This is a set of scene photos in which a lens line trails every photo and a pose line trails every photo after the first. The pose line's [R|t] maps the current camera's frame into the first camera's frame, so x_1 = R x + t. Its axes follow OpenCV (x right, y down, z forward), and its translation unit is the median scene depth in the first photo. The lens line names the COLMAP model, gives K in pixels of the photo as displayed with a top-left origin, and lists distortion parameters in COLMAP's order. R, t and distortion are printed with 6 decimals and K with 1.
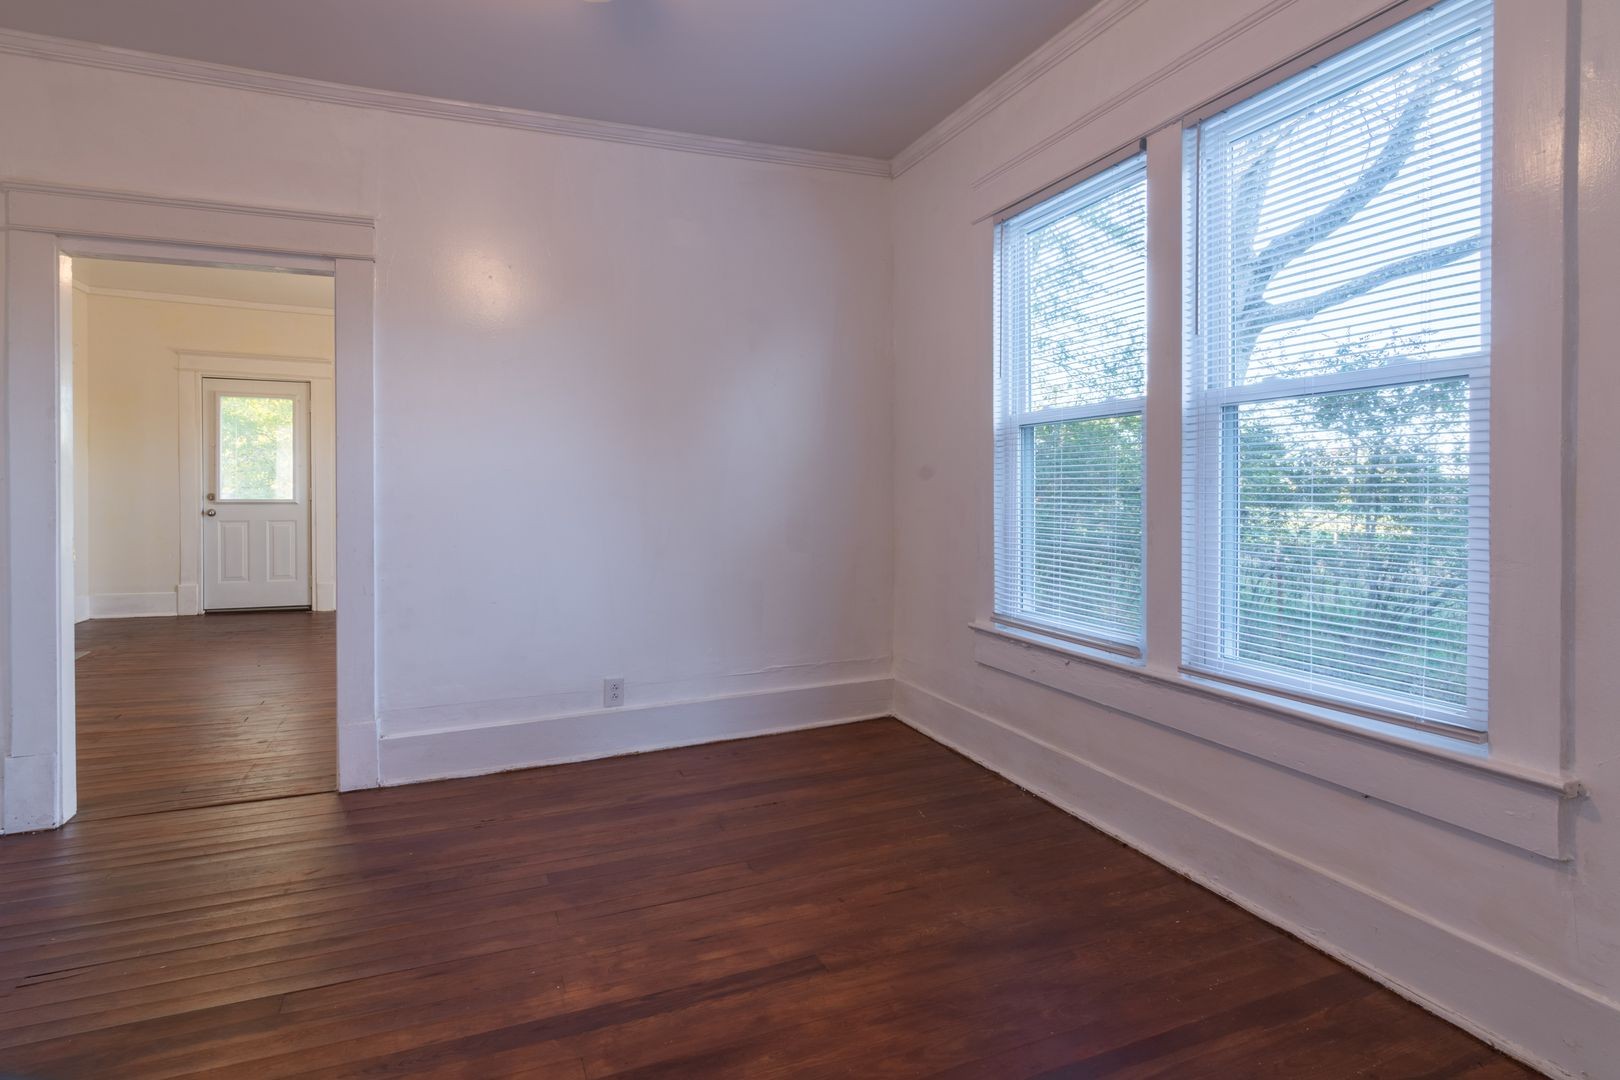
lens RADIAL K [[825.6, 0, 813.5], [0, 825.6, 496.1], [0, 0, 1]] dist [0.020599, 0.001206]
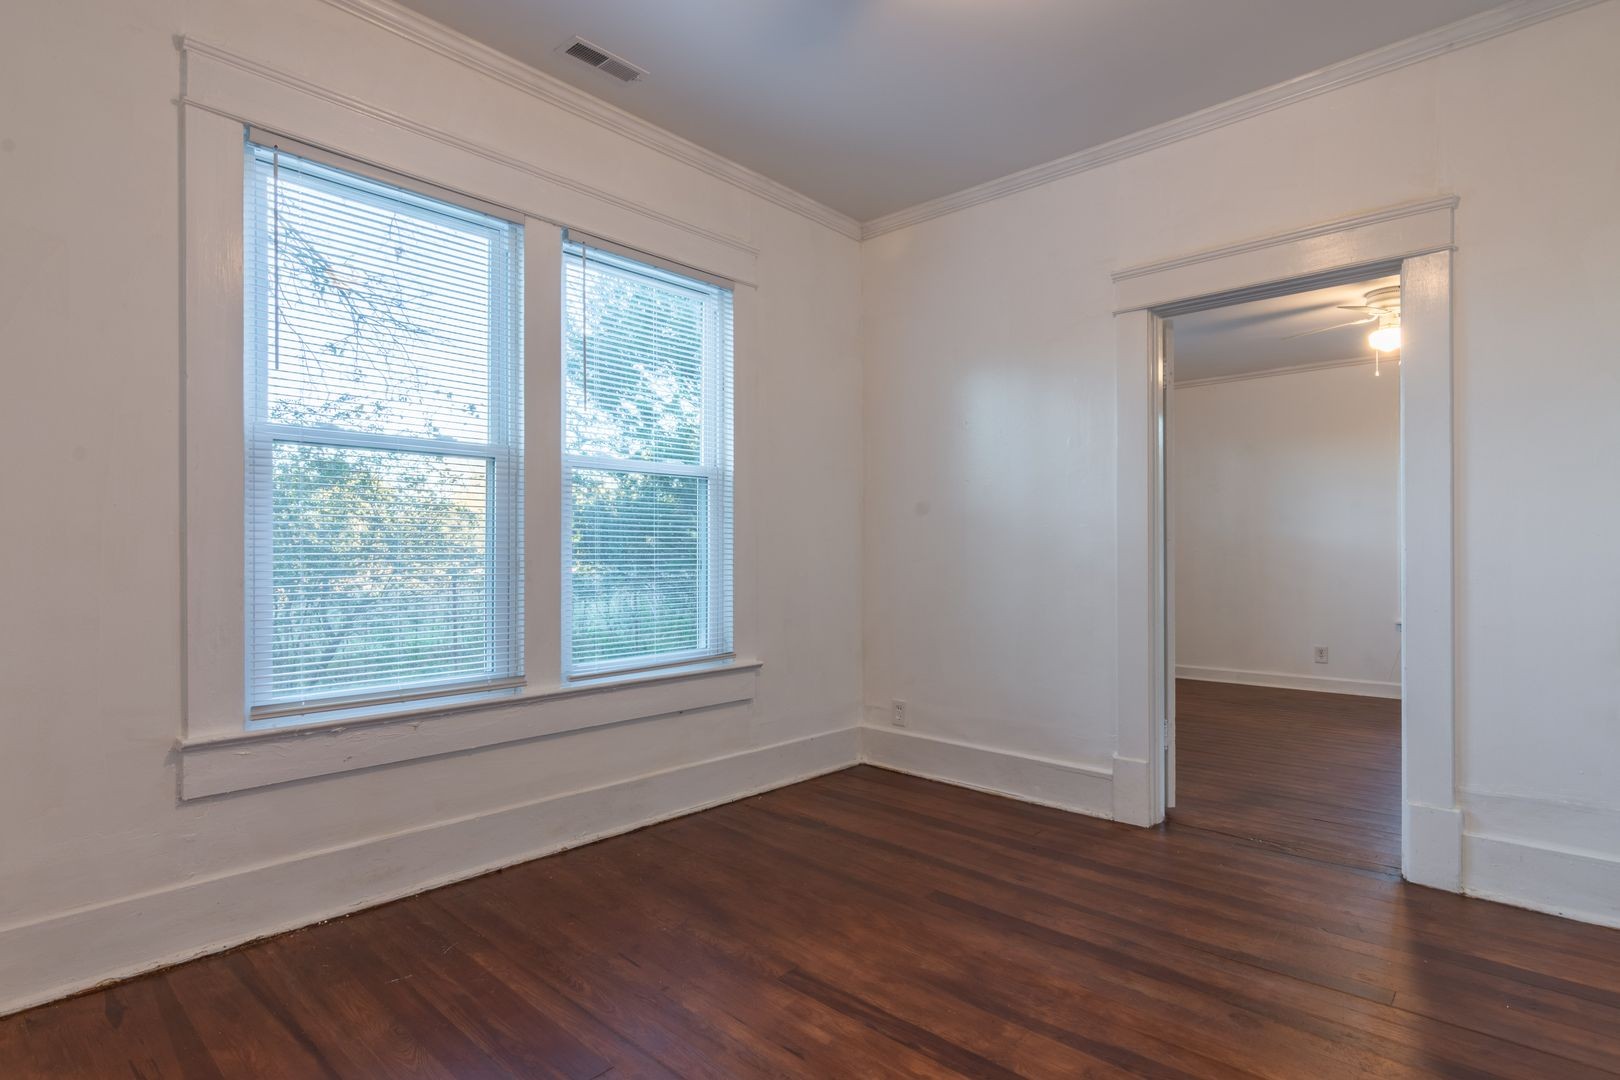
lens RADIAL K [[825.6, 0, 808.5], [0, 825.6, 551.3], [0, 0, 1]] dist [0.020599, 0.001206]
pose [[-0.410053, -0.005500, 0.912045, -0.882596], [0.000797, 0.999979, 0.006388, 0.014217], [-0.912061, 0.003346, -0.410040, 1.287342]]
